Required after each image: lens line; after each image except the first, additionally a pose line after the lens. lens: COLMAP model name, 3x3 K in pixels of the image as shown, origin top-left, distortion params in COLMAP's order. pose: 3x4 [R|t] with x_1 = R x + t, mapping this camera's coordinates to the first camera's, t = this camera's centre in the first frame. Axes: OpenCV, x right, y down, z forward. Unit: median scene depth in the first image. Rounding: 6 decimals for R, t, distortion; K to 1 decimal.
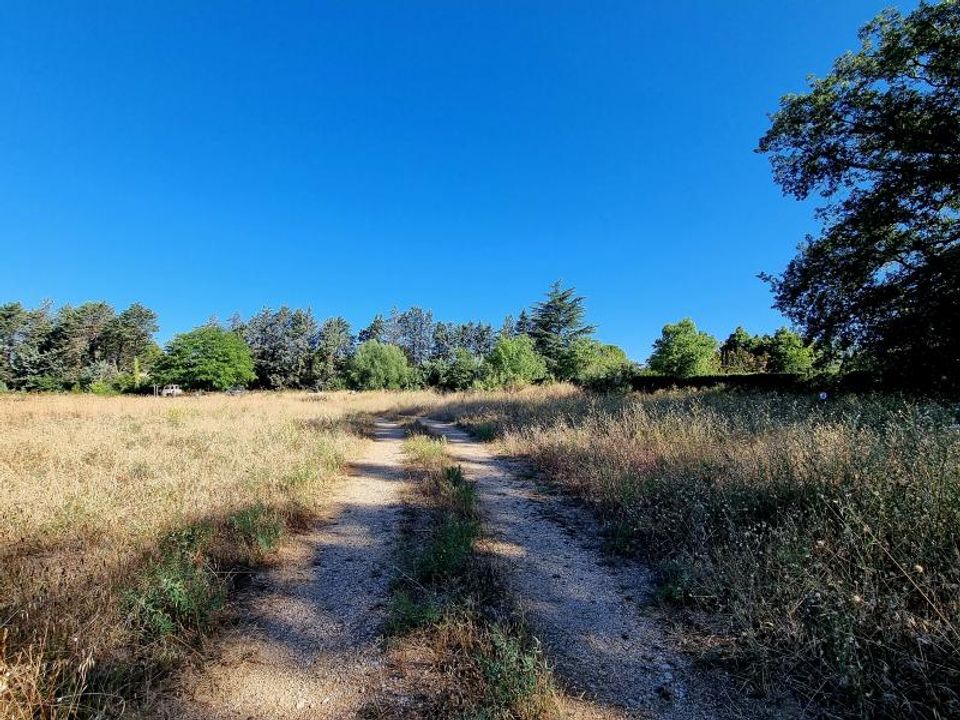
lens RADIAL K [[464.2, 0, 478.5], [0, 464.2, 357.7], [0, 0, 1]] dist [-0.000046, -0.000684]
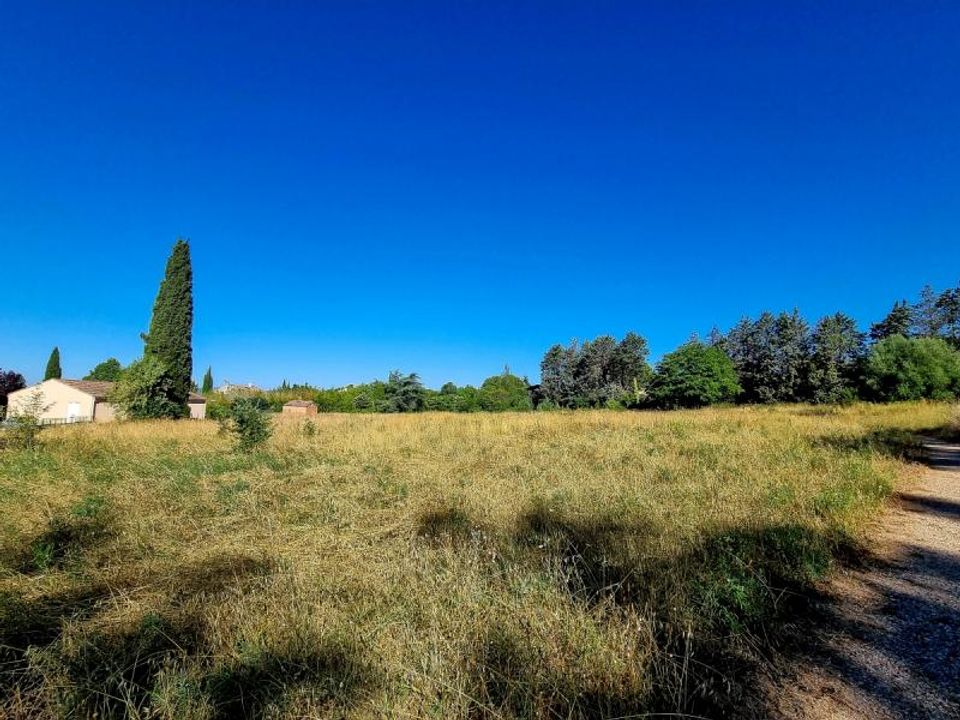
lens RADIAL K [[464.2, 0, 478.5], [0, 464.2, 357.7], [0, 0, 1]] dist [-0.000046, -0.000684]
pose [[0.572895, -0.100074, -0.813496, -0.002573], [0.075380, 0.994745, -0.069285, 0.000016], [0.816155, -0.021628, 0.577428, -0.002369]]
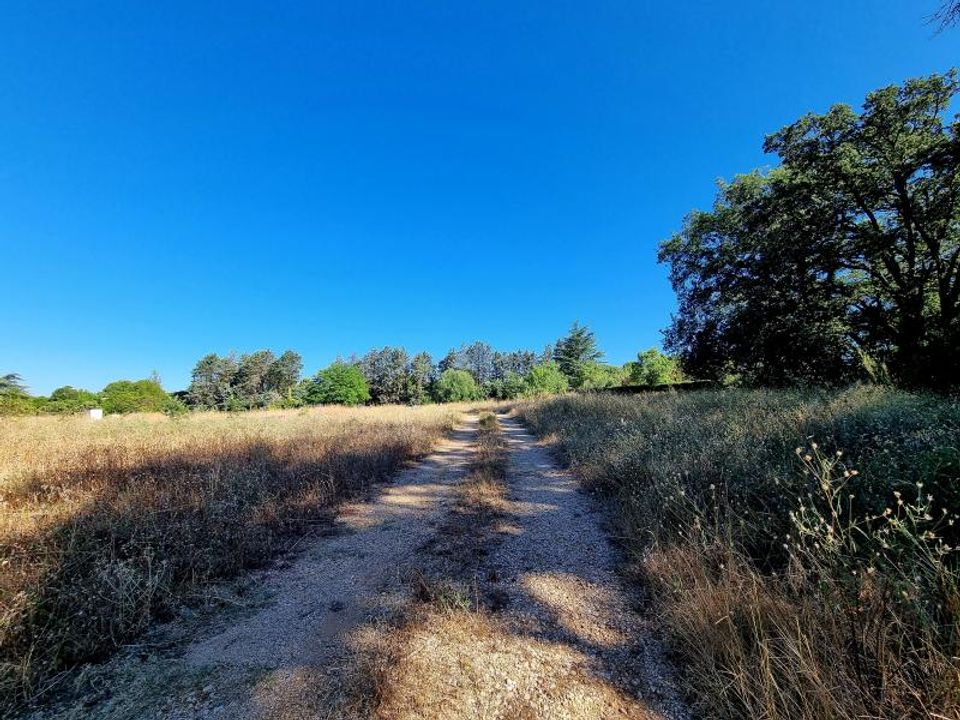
lens RADIAL K [[398.9, 0, 480.0], [0, 398.9, 360.0], [0, 0, 1]] dist [0.001582, 0.000242]
pose [[0.990042, -0.048873, -0.132018, 0.026460], [0.043481, 0.998110, -0.043424, -0.005517], [0.133891, 0.037251, 0.990296, -0.197273]]
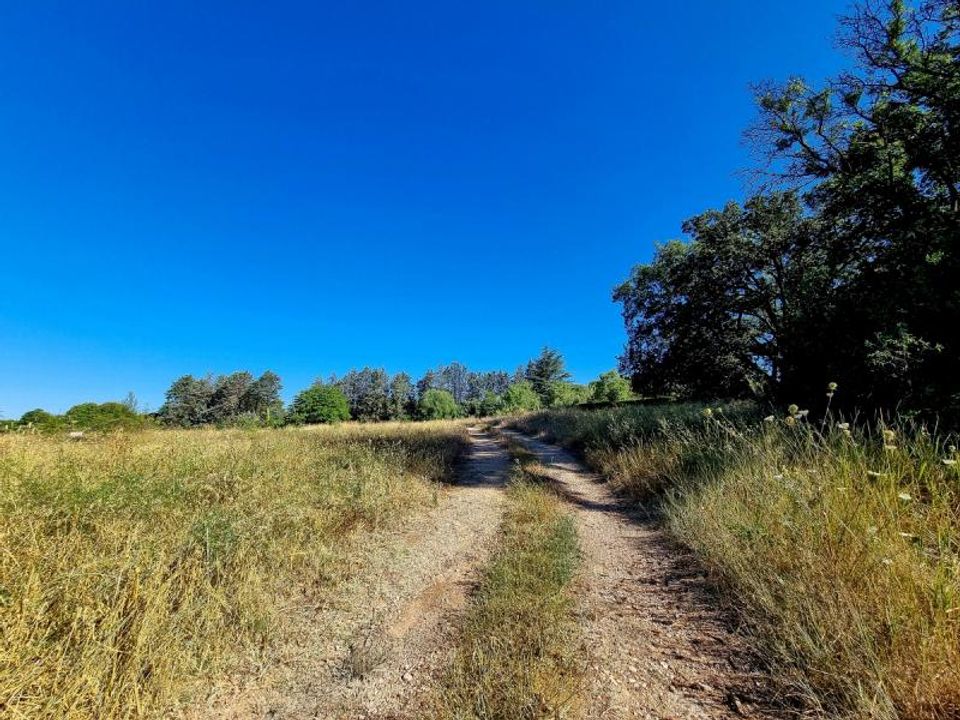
lens RADIAL K [[398.9, 0, 480.0], [0, 398.9, 360.0], [0, 0, 1]] dist [0.001582, 0.000242]
pose [[0.996978, -0.056900, -0.052888, 0.010751], [0.052195, 0.994889, -0.086439, -0.007281], [0.057536, 0.083418, 0.994852, -0.287666]]
